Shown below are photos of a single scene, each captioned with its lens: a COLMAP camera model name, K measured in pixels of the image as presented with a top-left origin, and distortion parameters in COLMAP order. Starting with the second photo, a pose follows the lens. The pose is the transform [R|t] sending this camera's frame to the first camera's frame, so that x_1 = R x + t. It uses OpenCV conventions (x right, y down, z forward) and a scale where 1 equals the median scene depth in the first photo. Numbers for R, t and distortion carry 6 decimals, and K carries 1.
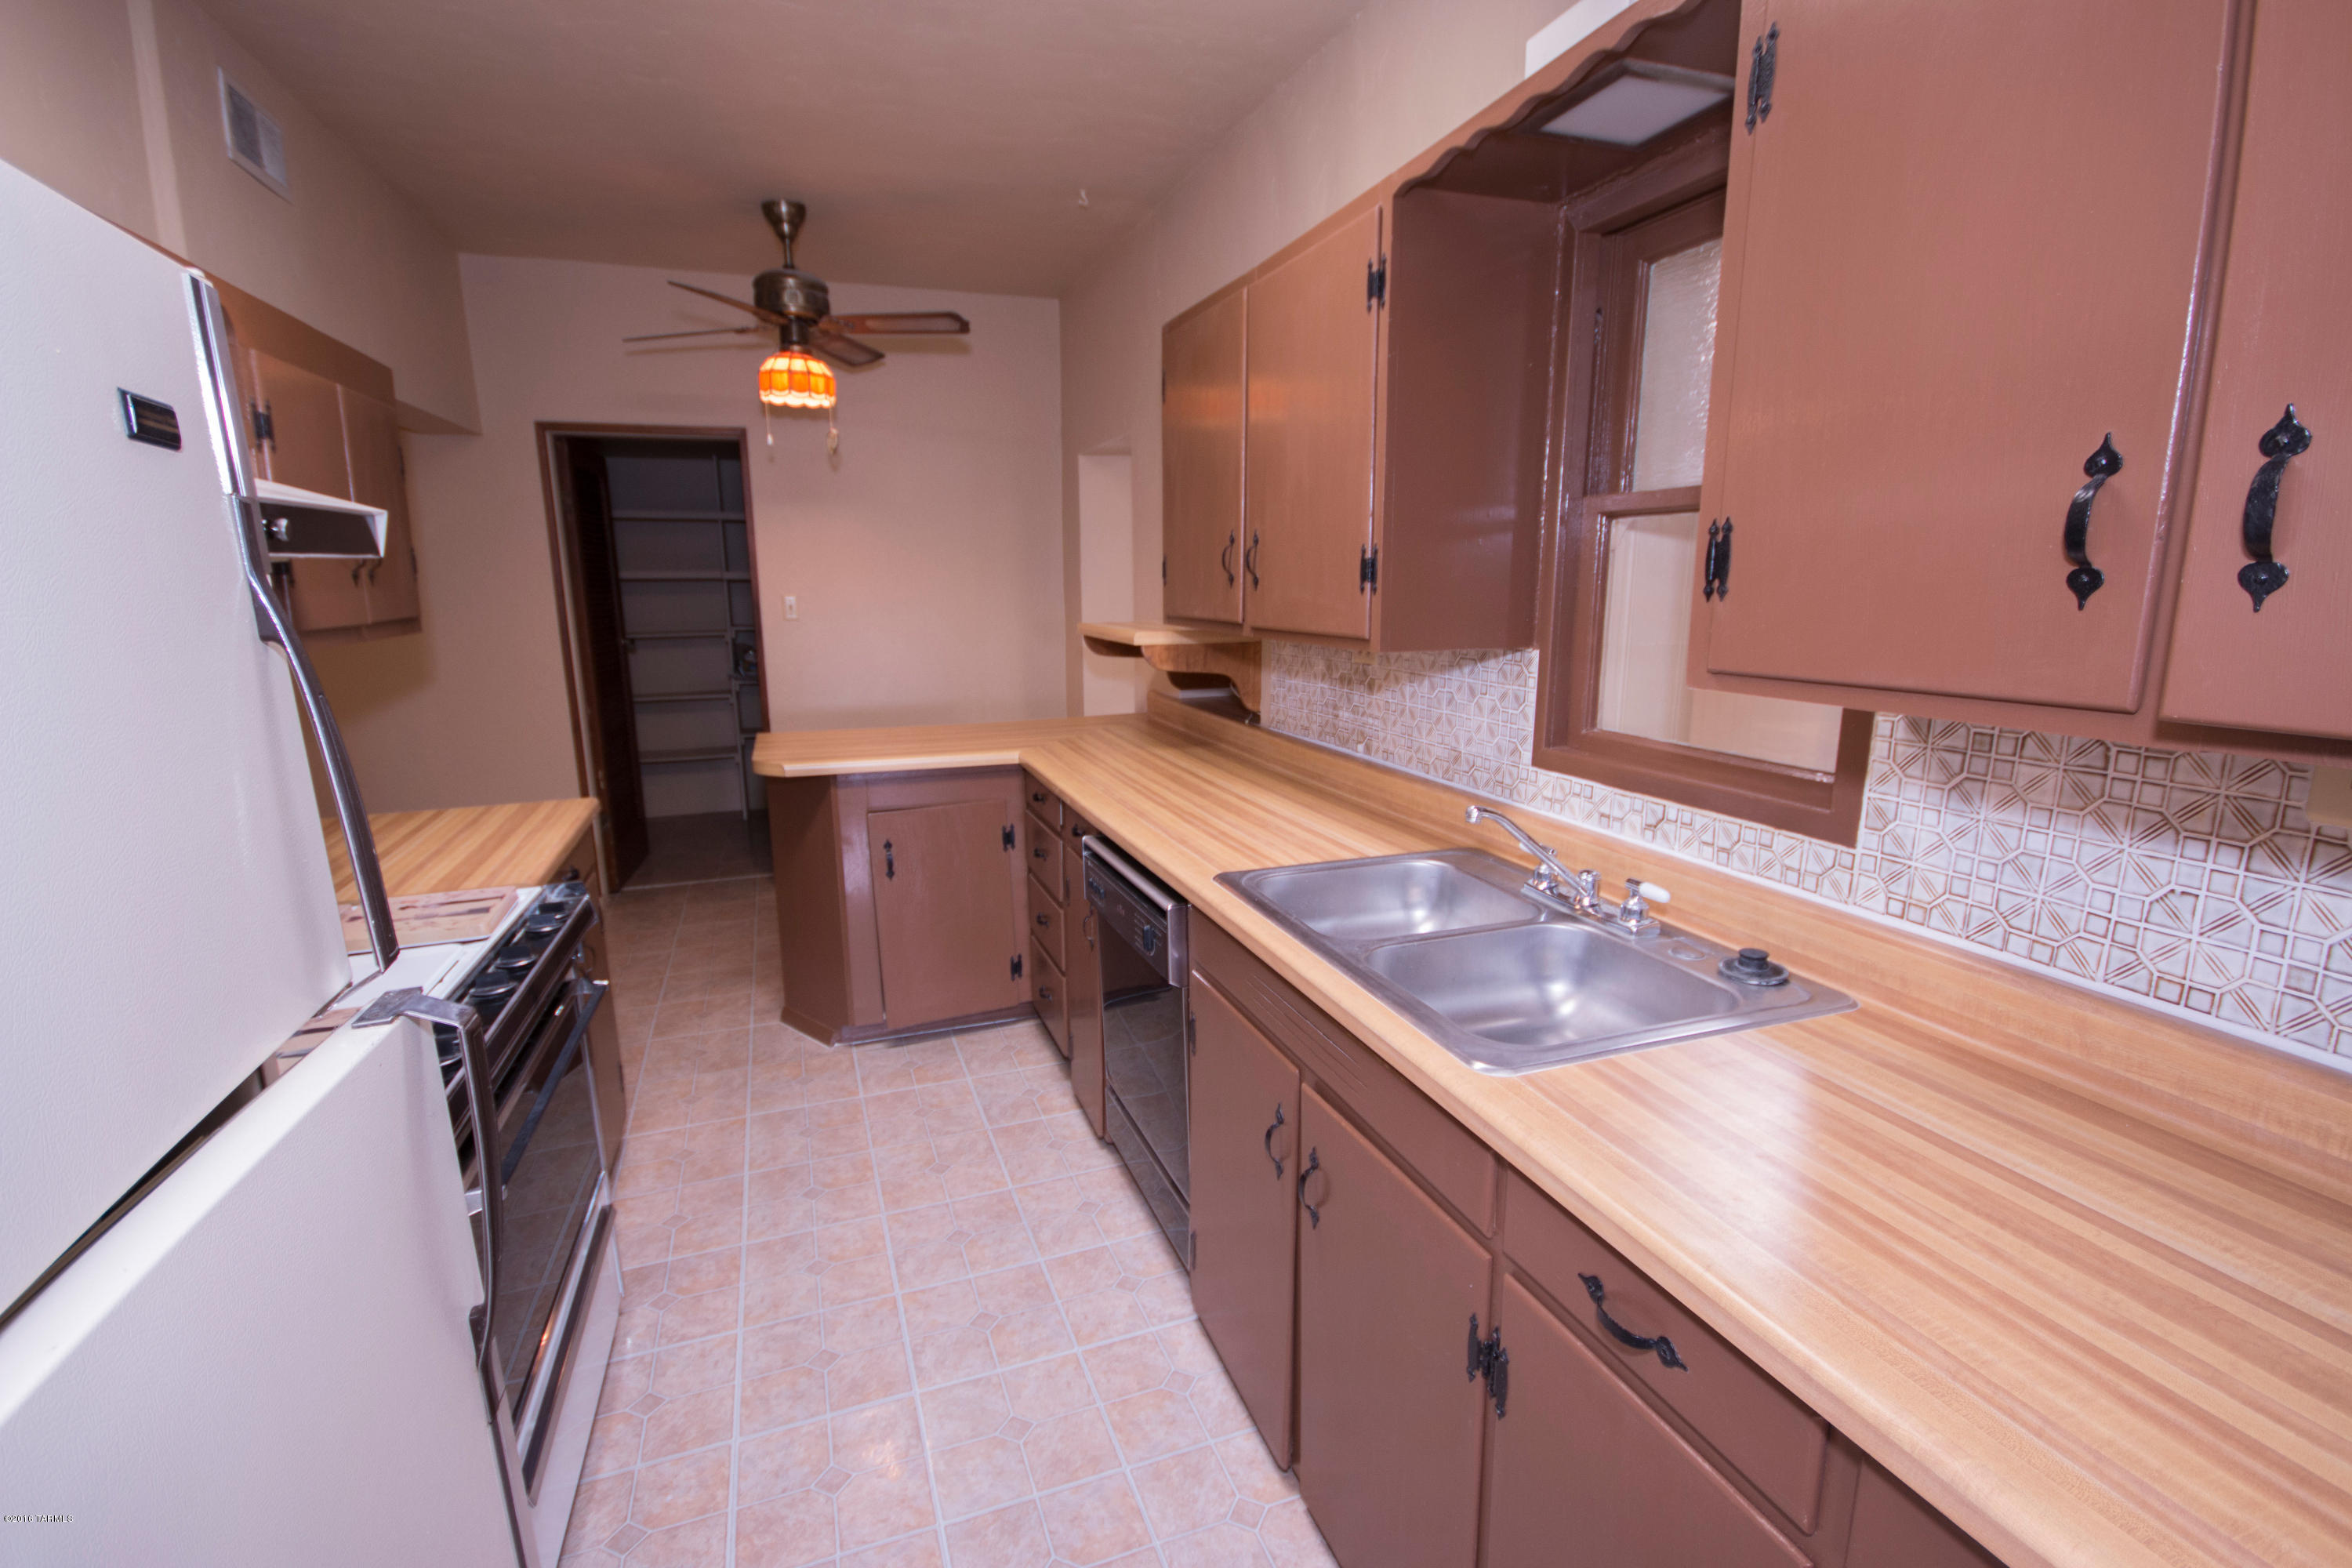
lens RADIAL K [[1084.1, 0, 1170.9], [0, 1084.1, 803.2], [0, 0, 1]] dist [-0.000499, -0.000376]
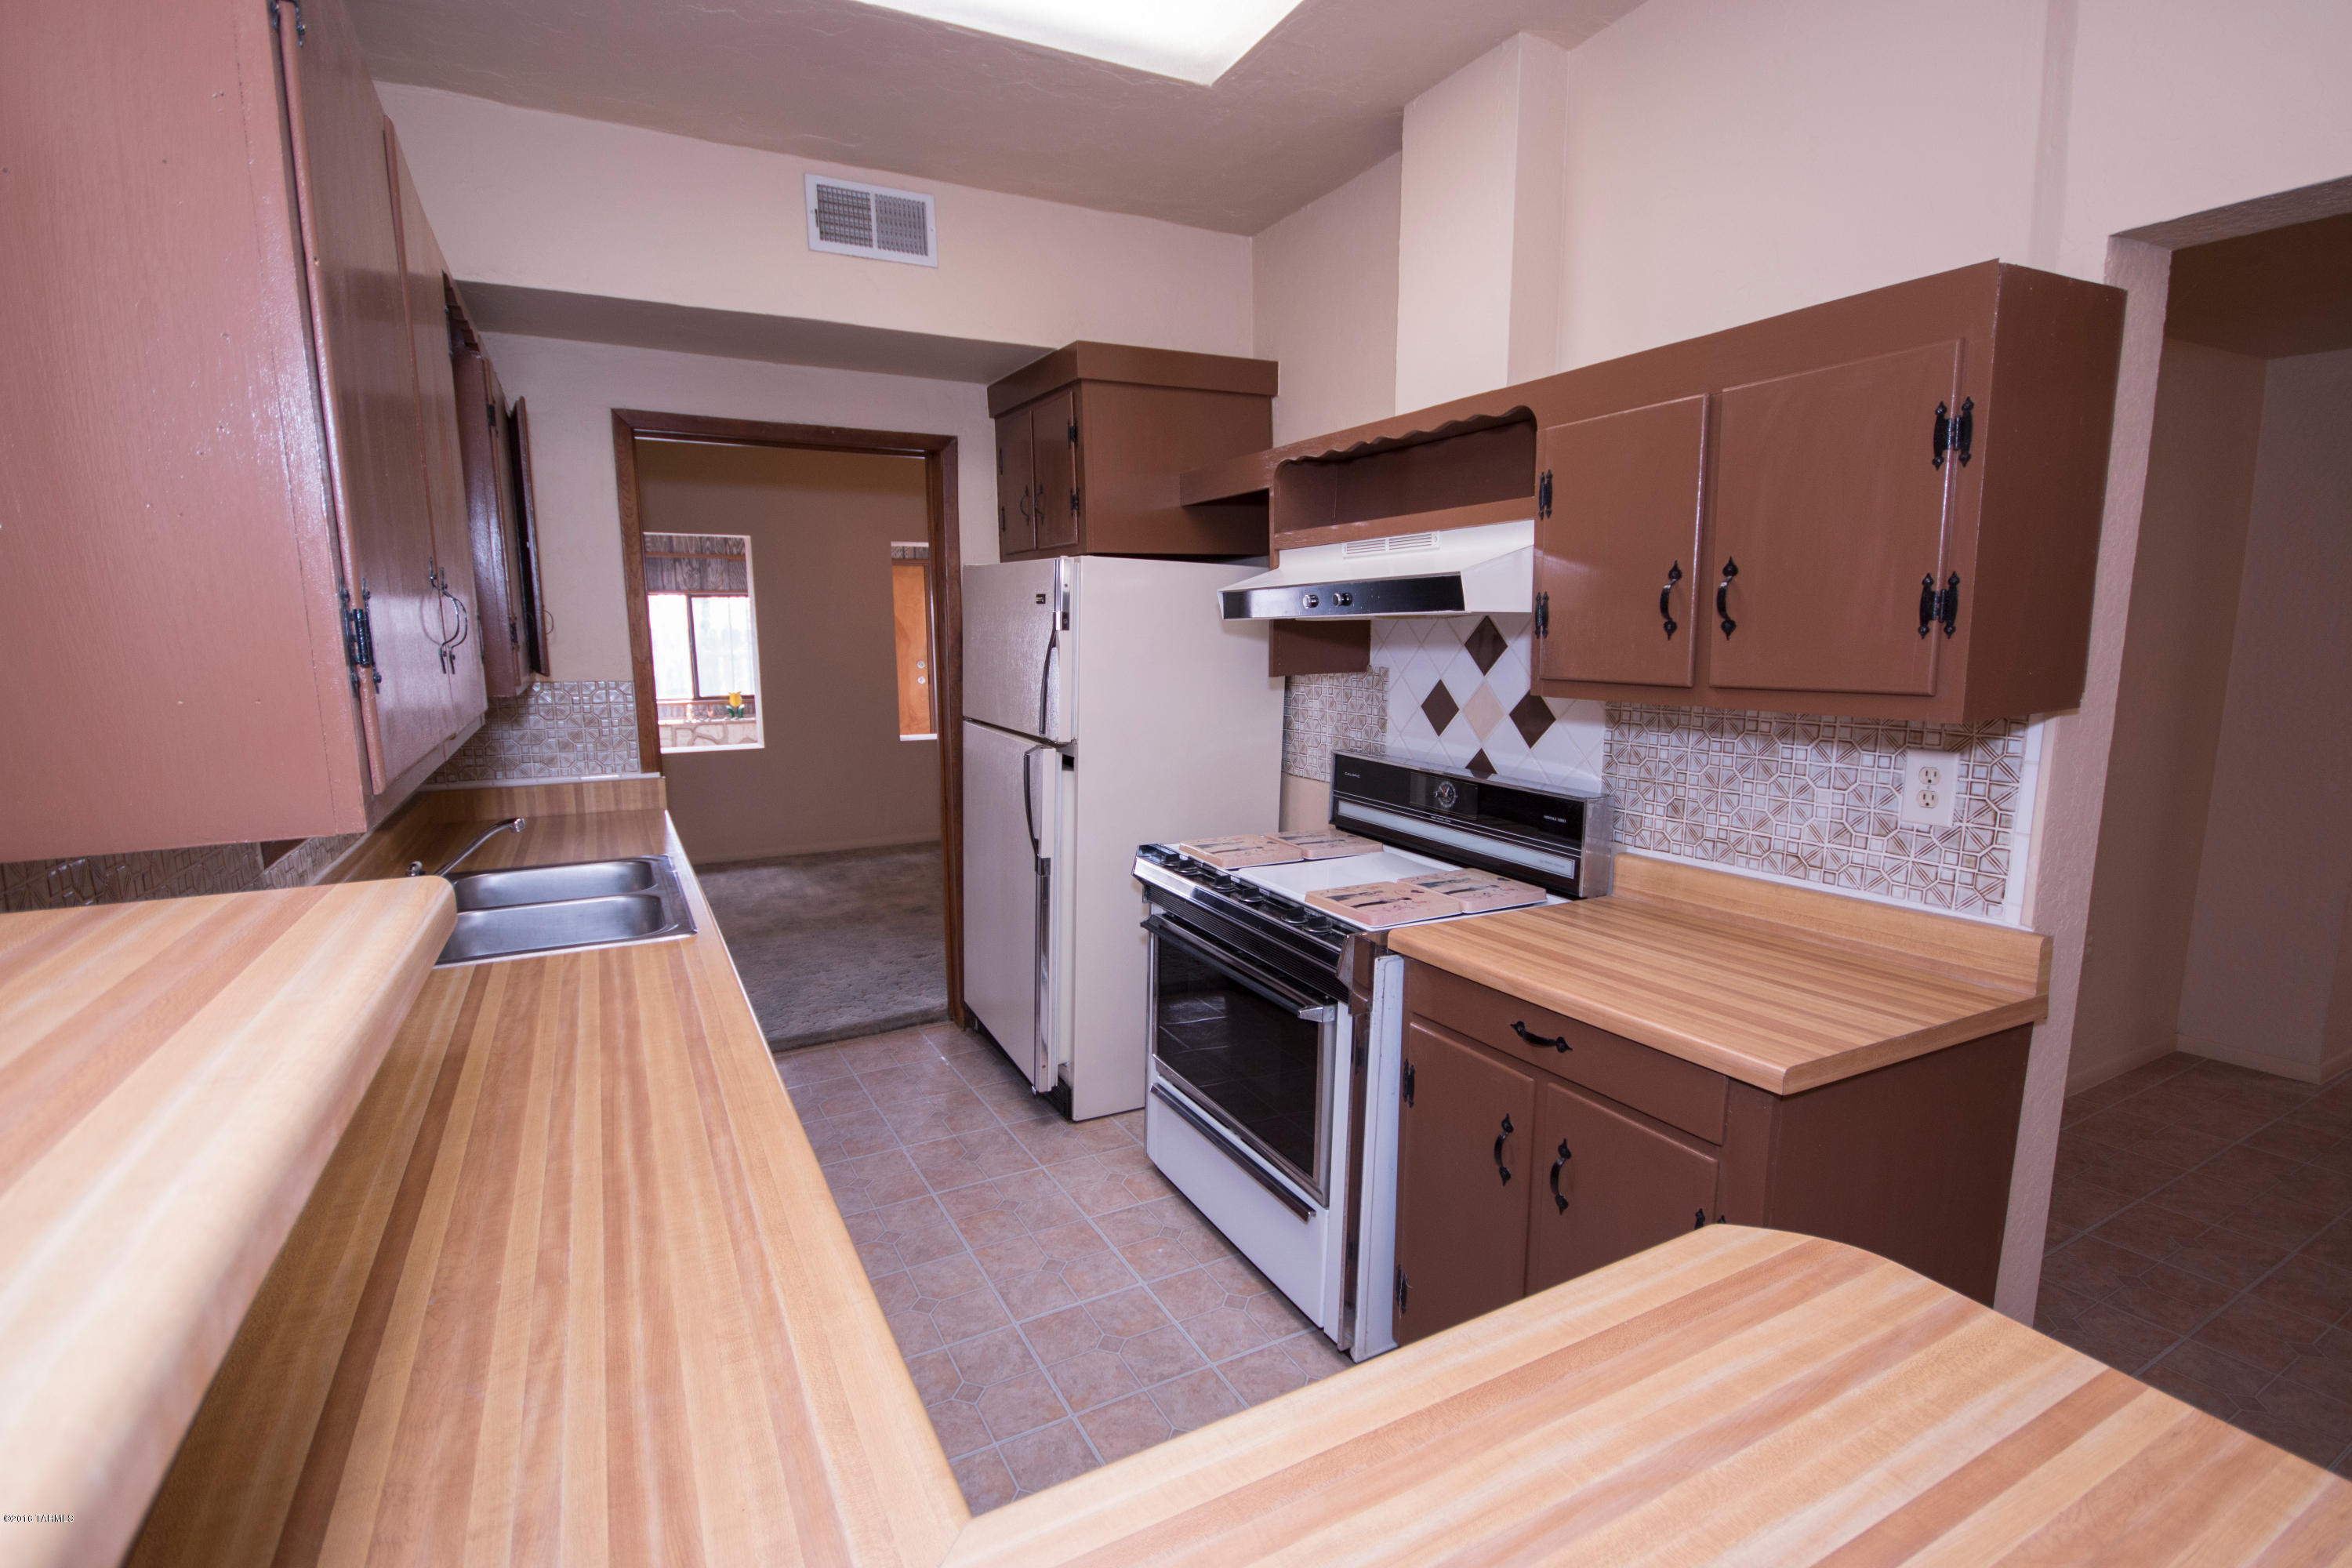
lens RADIAL K [[1084.1, 0, 1170.9], [0, 1084.1, 803.2], [0, 0, 1]] dist [-0.000499, -0.000376]
pose [[-0.989317, 0.038105, -0.140713, -0.162011], [-0.015280, 0.932812, 0.360039, -0.256960], [0.144978, 0.358342, -0.922265, 1.199153]]
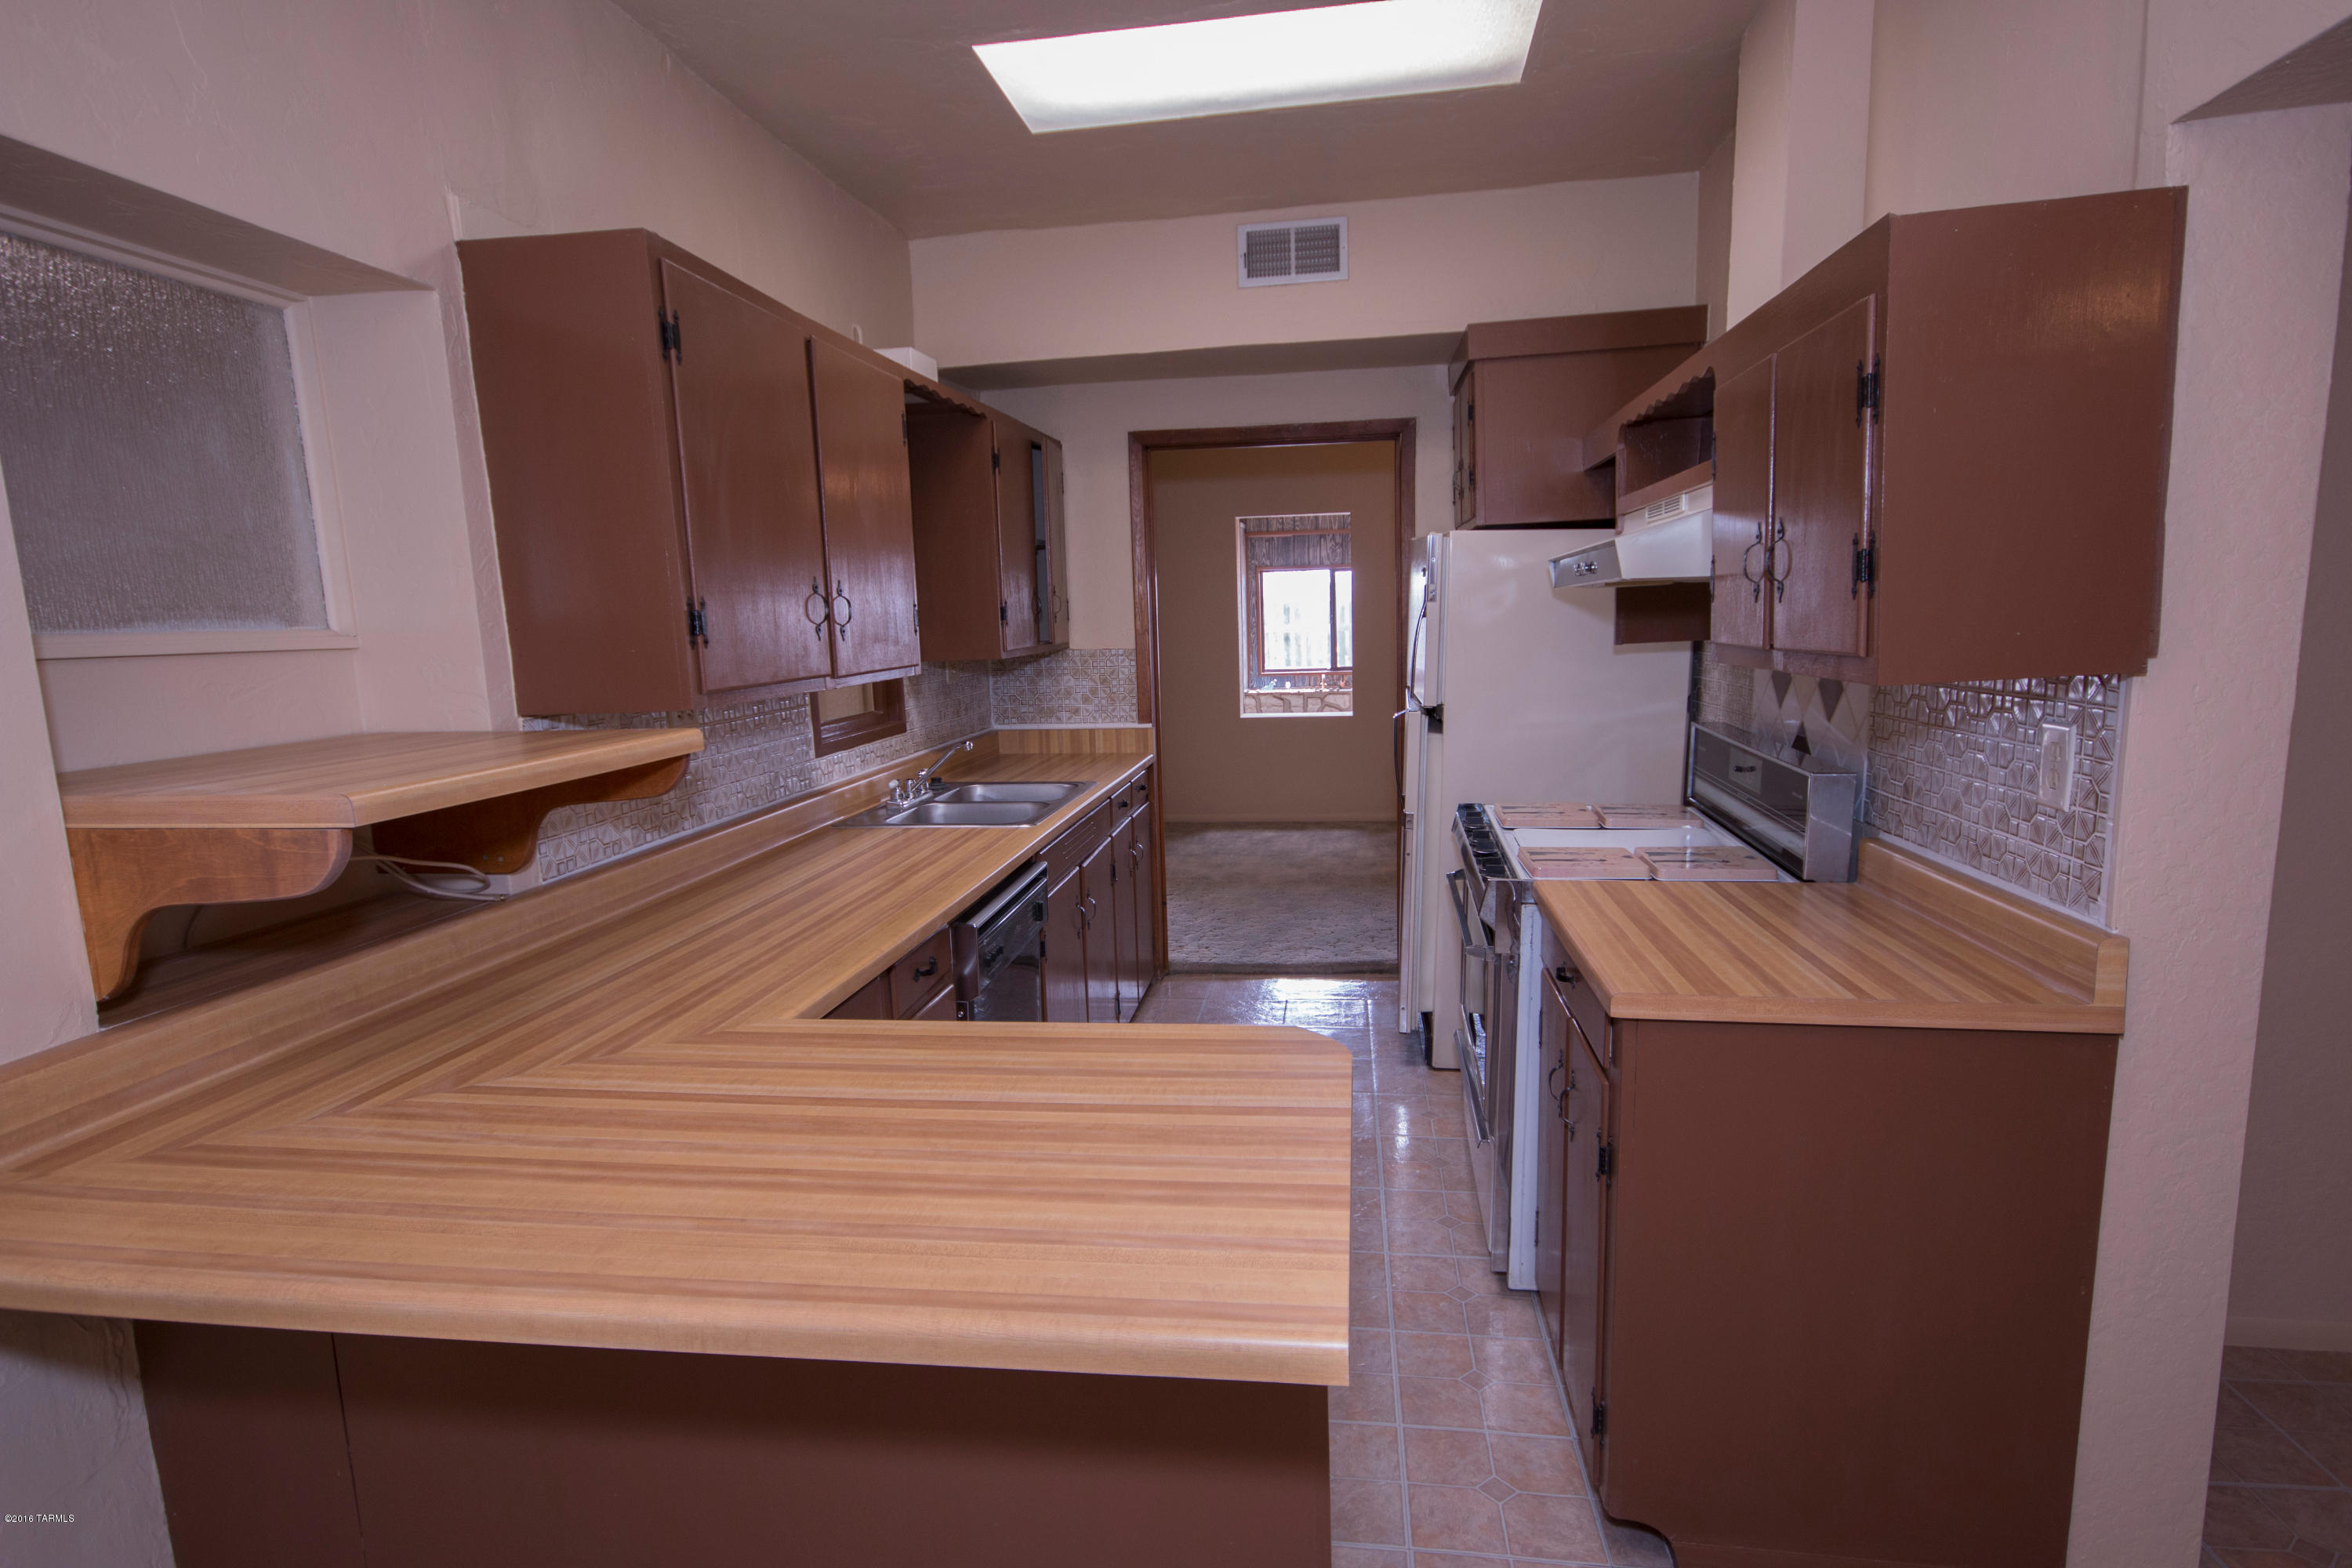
lens RADIAL K [[1223.8, 0, 1180.1], [0, 1223.8, 799.5], [0, 0, 1]] dist [0.010718, 0.001280]
pose [[-0.887611, -0.034902, 0.459270, -0.538669], [0.132770, 0.935412, 0.327685, -0.288744], [-0.441043, 0.351834, -0.825648, 1.375009]]
